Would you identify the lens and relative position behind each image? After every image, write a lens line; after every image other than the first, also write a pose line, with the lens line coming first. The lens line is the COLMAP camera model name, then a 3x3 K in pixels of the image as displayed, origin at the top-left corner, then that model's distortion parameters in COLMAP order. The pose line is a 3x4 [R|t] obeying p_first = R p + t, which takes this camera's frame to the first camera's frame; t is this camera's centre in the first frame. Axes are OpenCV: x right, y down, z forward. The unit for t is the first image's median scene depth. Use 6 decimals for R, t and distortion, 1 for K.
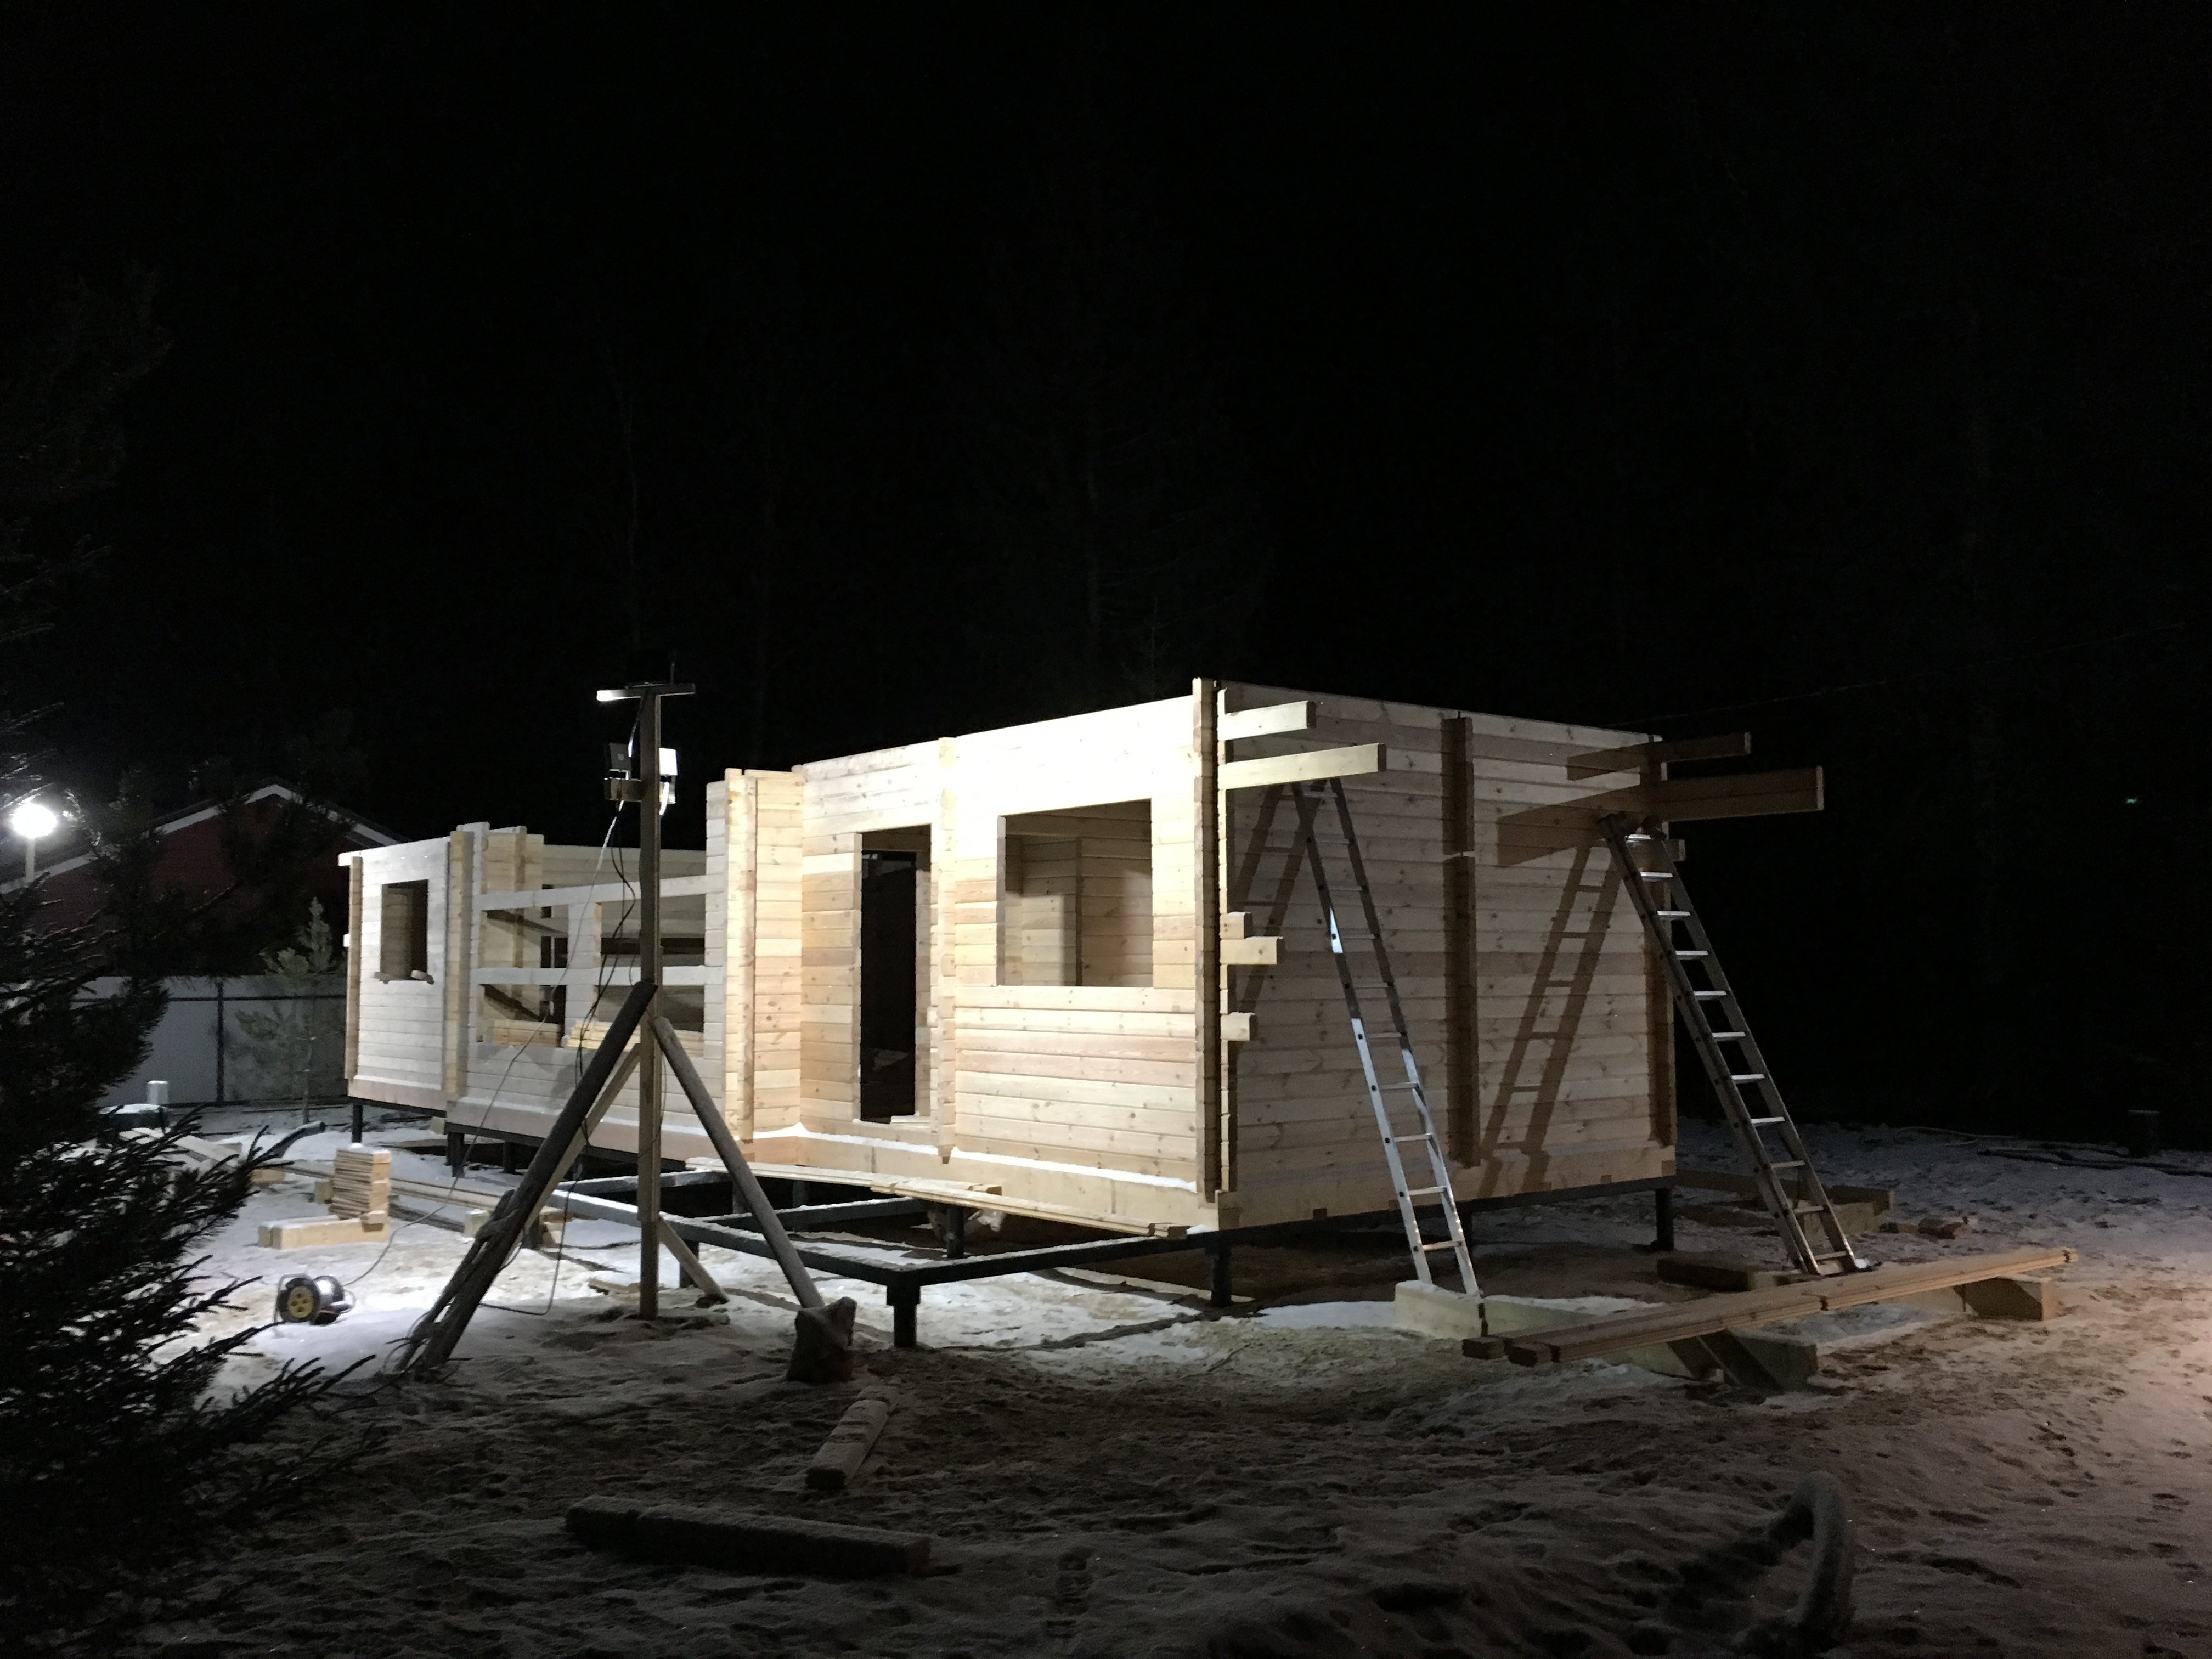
lens RADIAL K [[1845.4, 0, 1106.0], [0, 1845.4, 829.5], [0, 0, 1]] dist [0.104619, -0.173383]
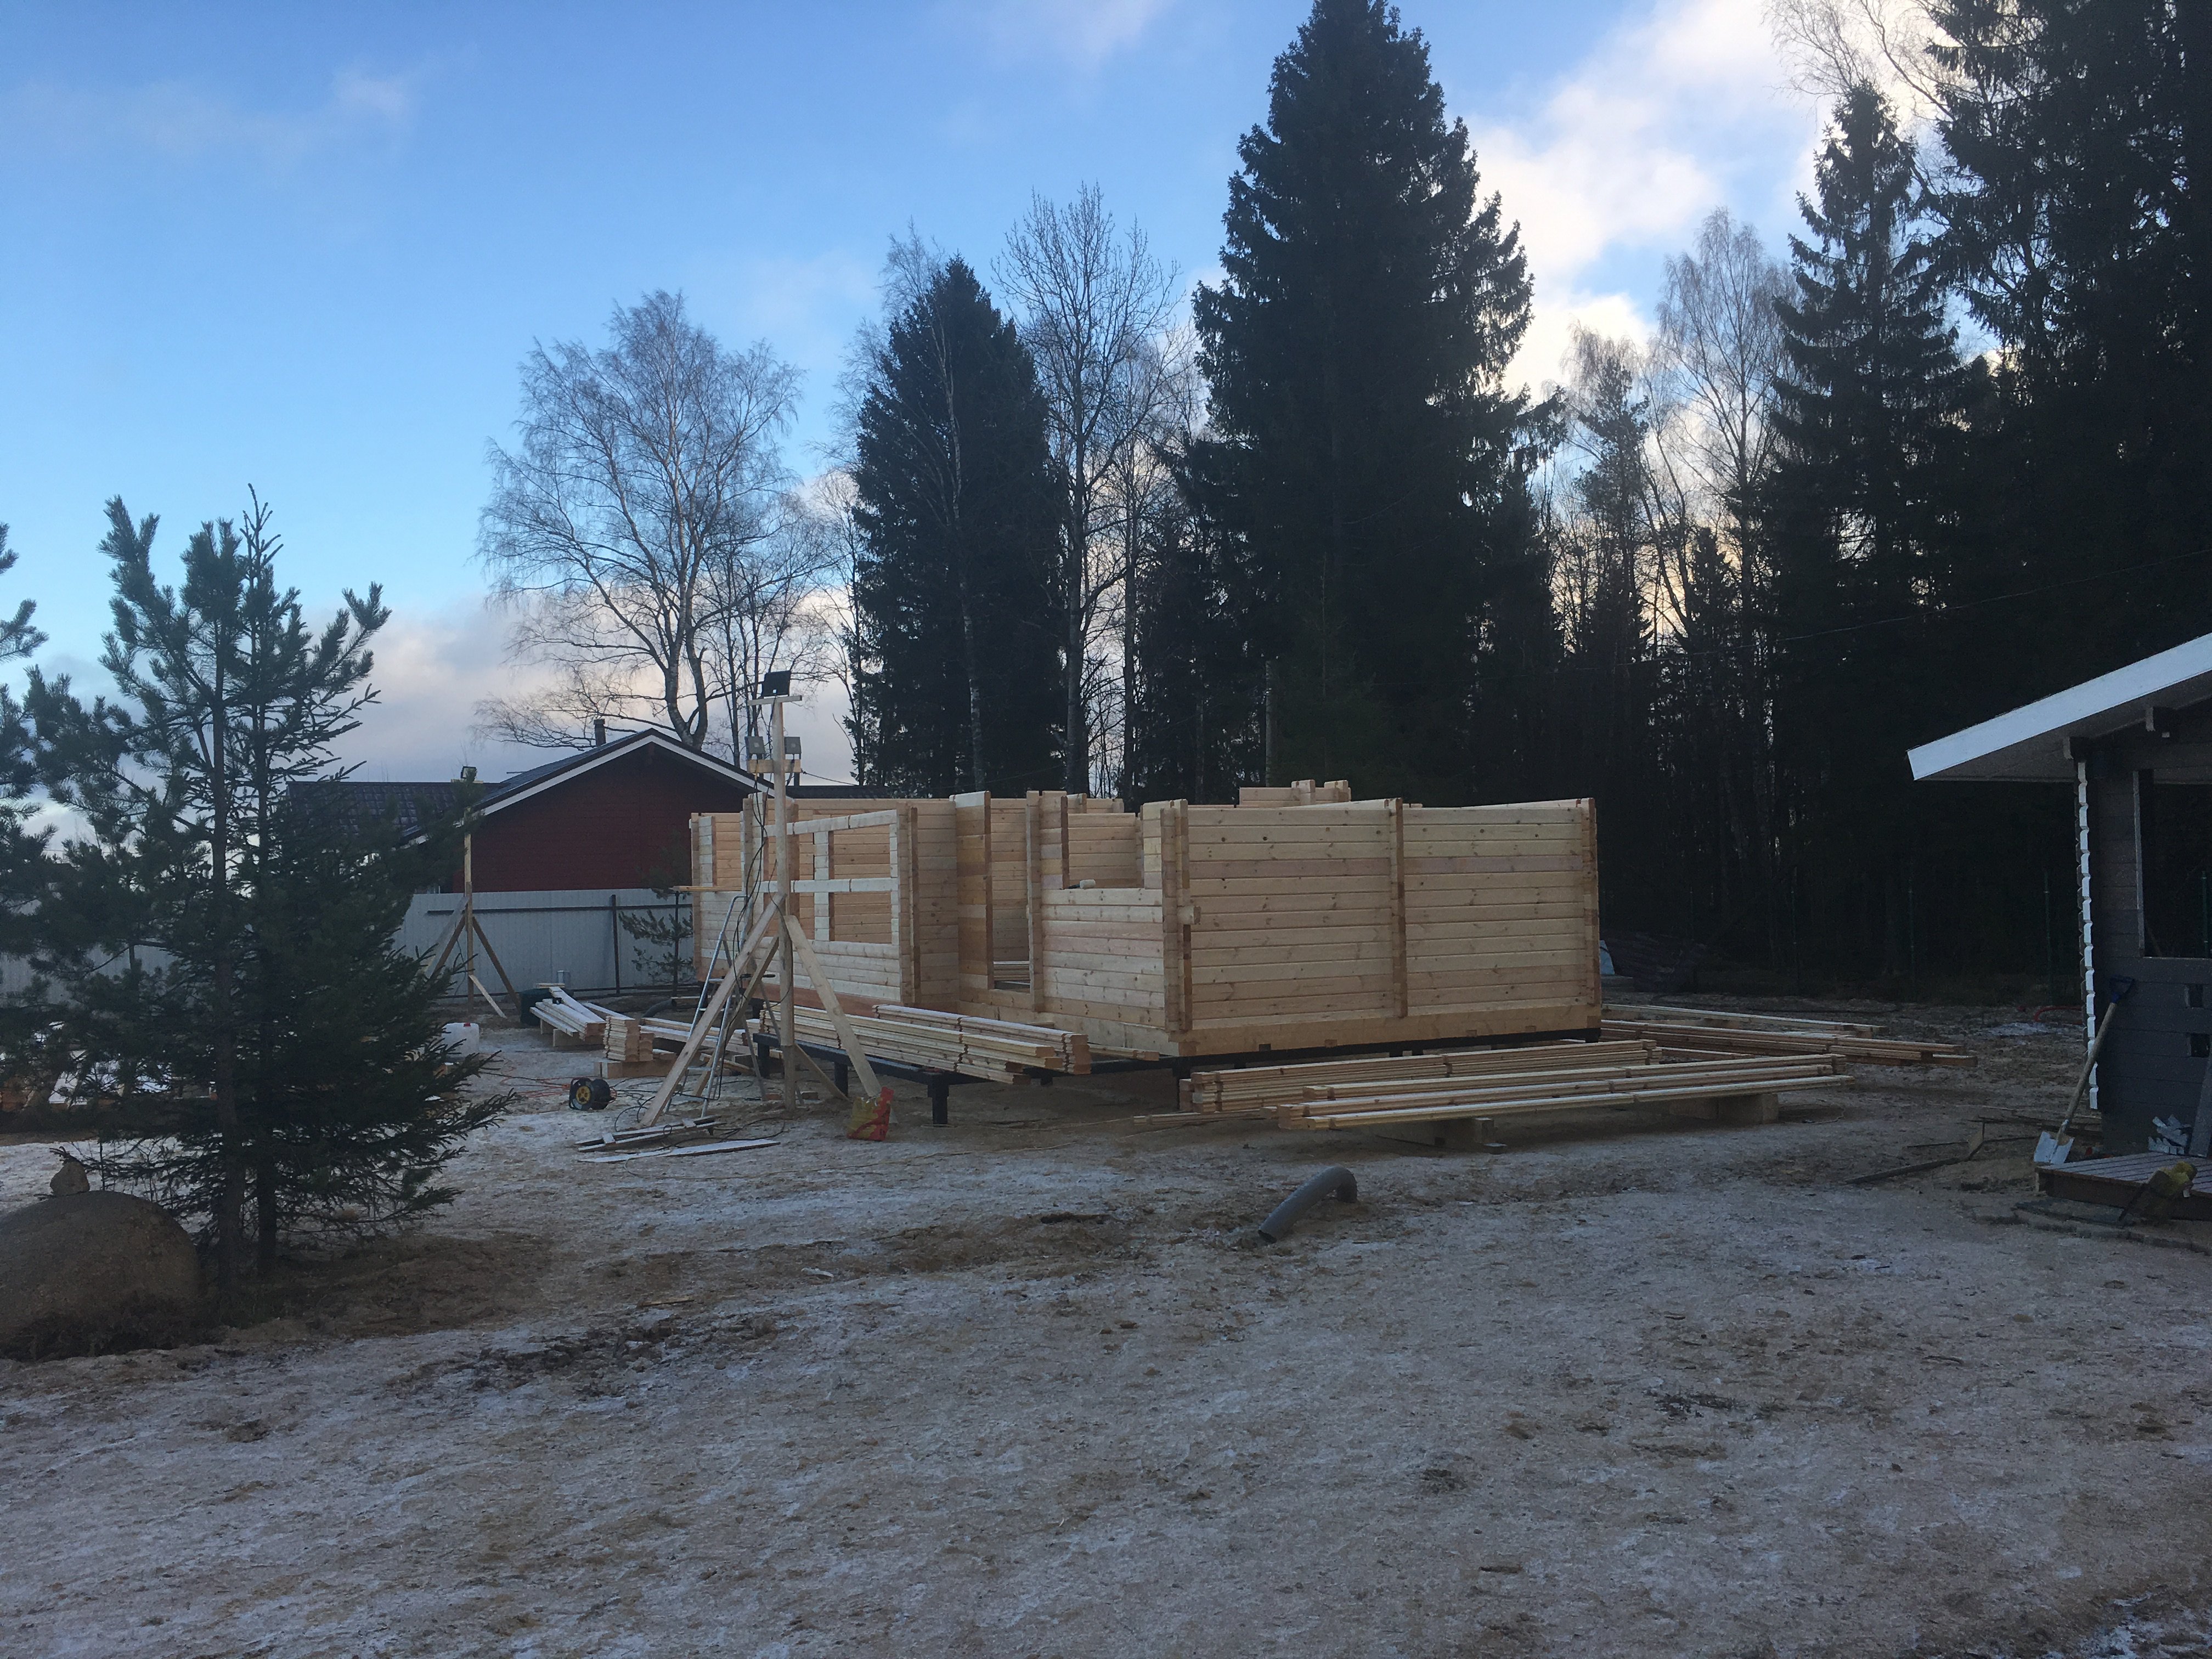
lens RADIAL K [[1905.0, 0, 1106.0], [0, 1905.0, 829.5], [0, 0, 1]] dist [-0.242174, 0.000073]
pose [[0.976307, -0.023426, -0.215120, 0.291758], [0.034333, 0.998300, 0.047105, -0.026485], [0.213651, -0.053375, 0.975451, -0.390373]]
